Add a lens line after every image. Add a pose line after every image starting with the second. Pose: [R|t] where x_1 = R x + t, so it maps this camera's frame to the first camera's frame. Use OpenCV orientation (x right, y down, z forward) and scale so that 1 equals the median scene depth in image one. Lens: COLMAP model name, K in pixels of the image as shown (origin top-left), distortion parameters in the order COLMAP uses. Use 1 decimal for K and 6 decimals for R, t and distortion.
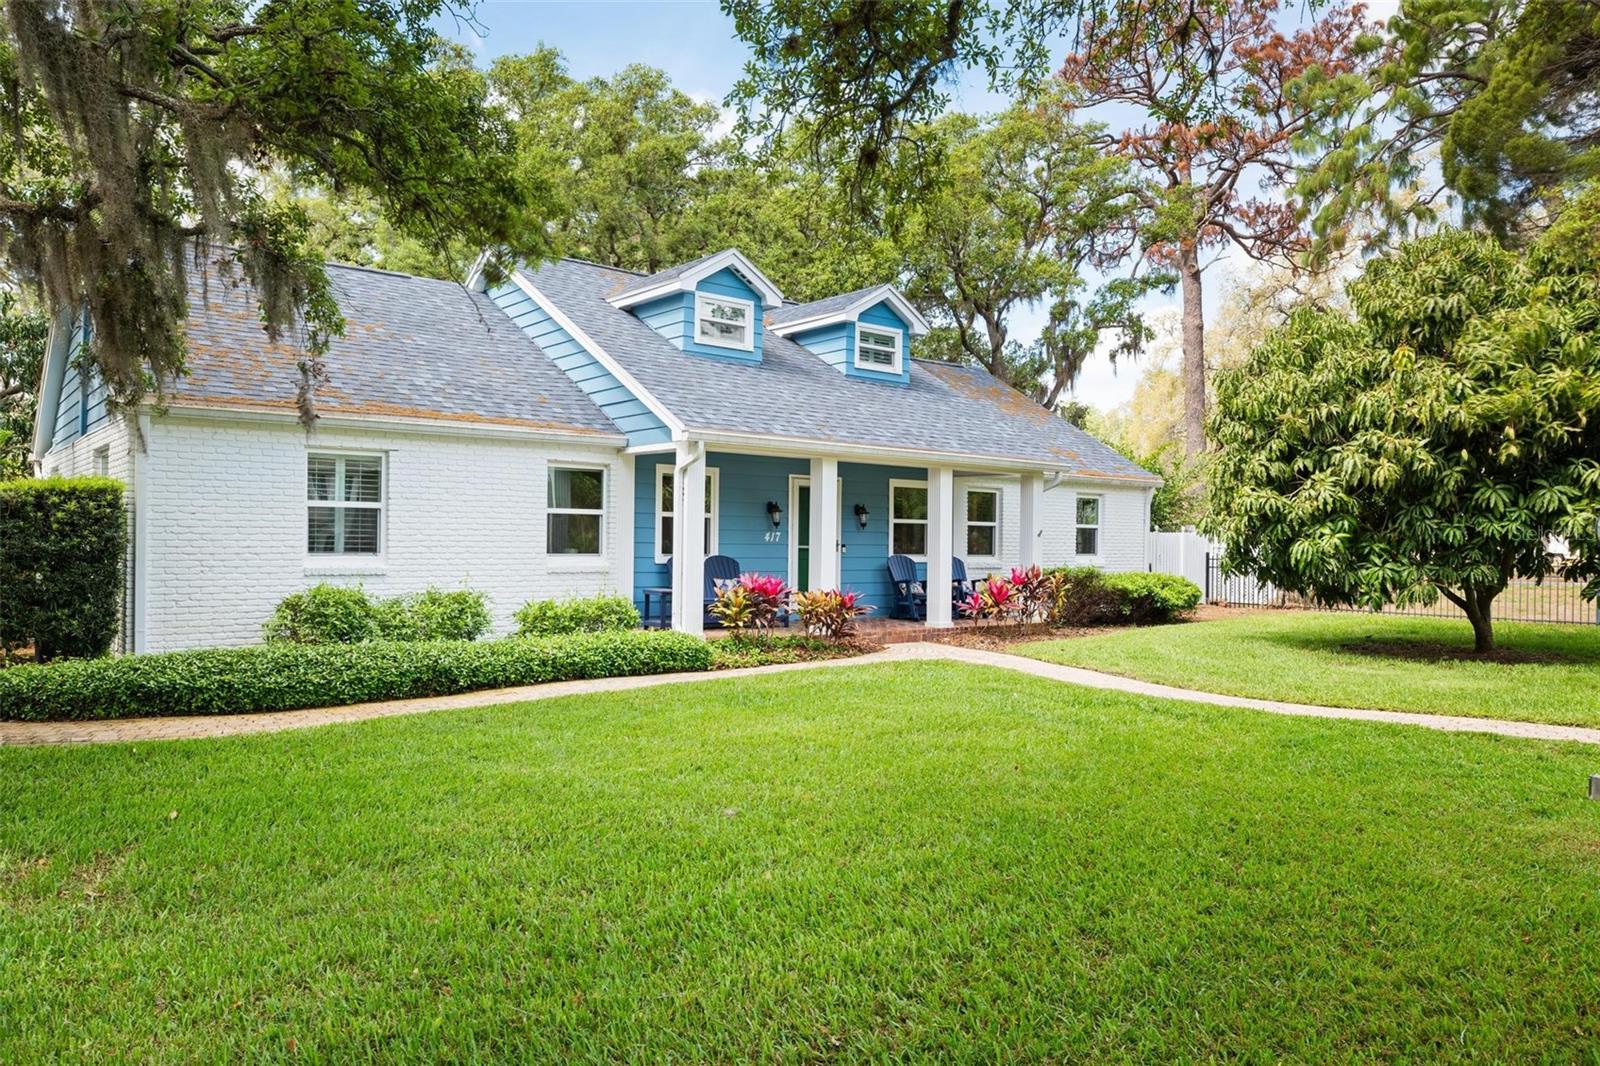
lens RADIAL K [[1090.5, 0, 797.7], [0, 1090.5, 546.0], [0, 0, 1]] dist [0.002454, -0.000080]
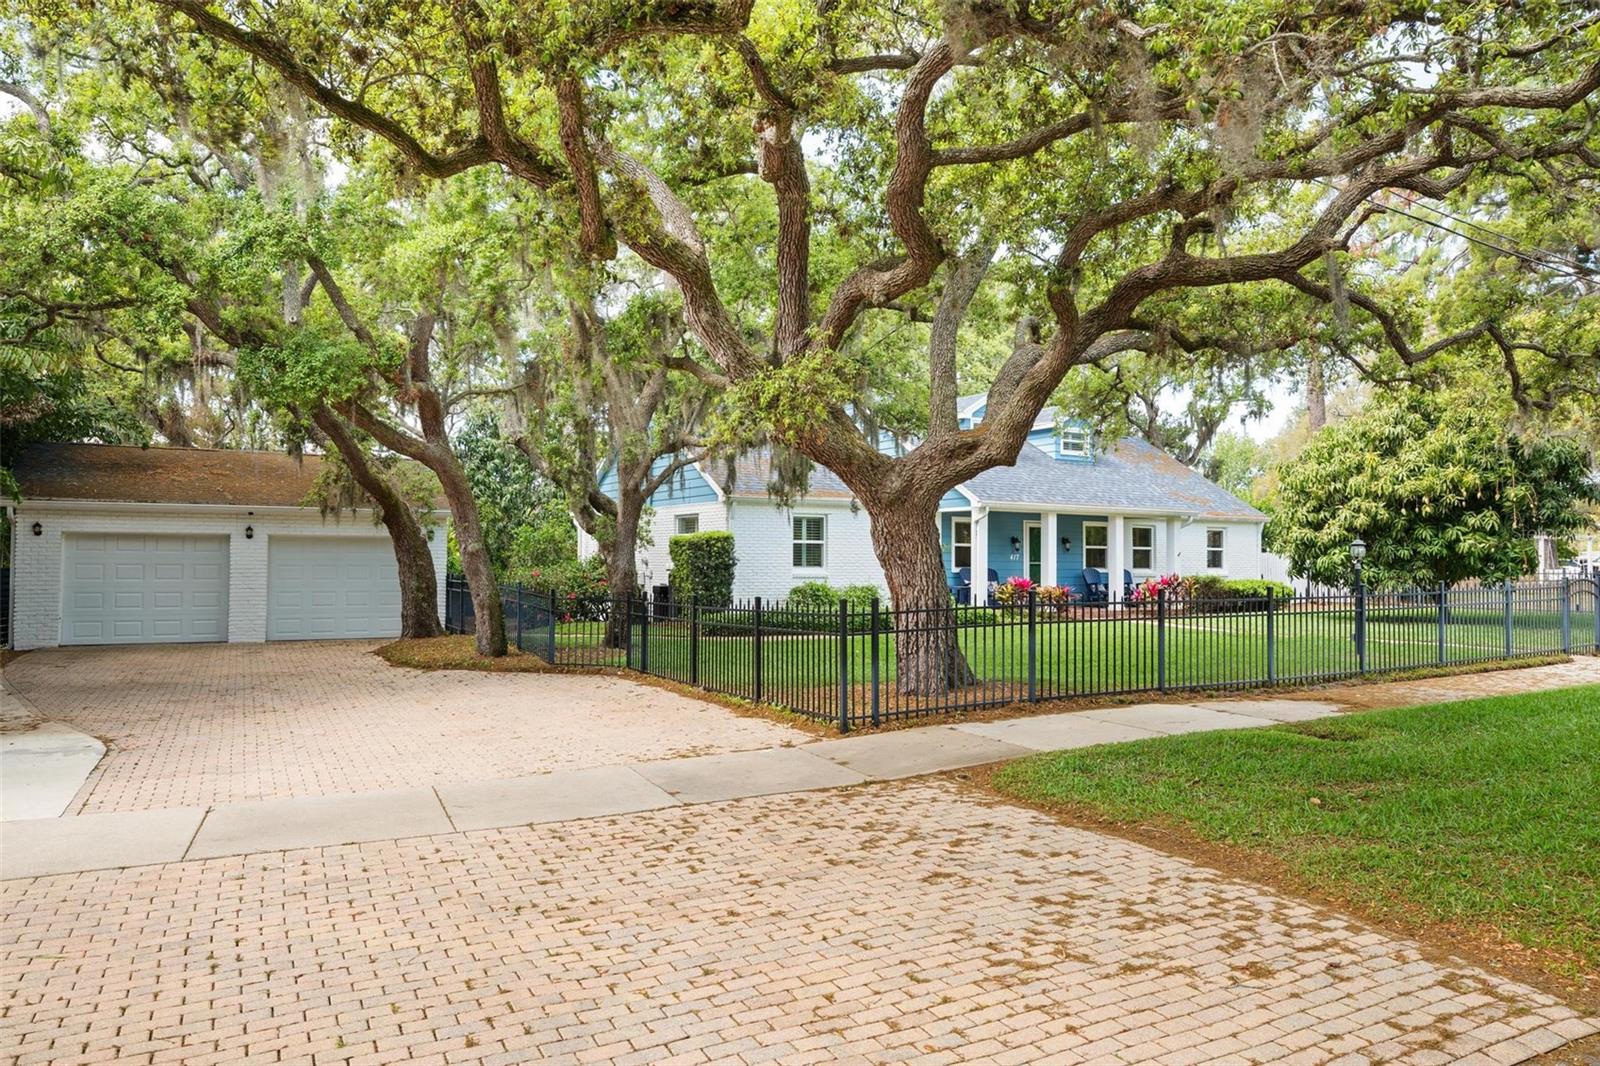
lens RADIAL K [[1090.5, 0, 784.3], [0, 1090.5, 528.7], [0, 0, 1]] dist [0.002454, -0.000080]
pose [[0.988502, -0.010224, -0.150861, -0.129144], [0.004604, 0.999284, -0.037555, 0.010249], [0.151137, 0.036428, 0.987841, -0.787354]]
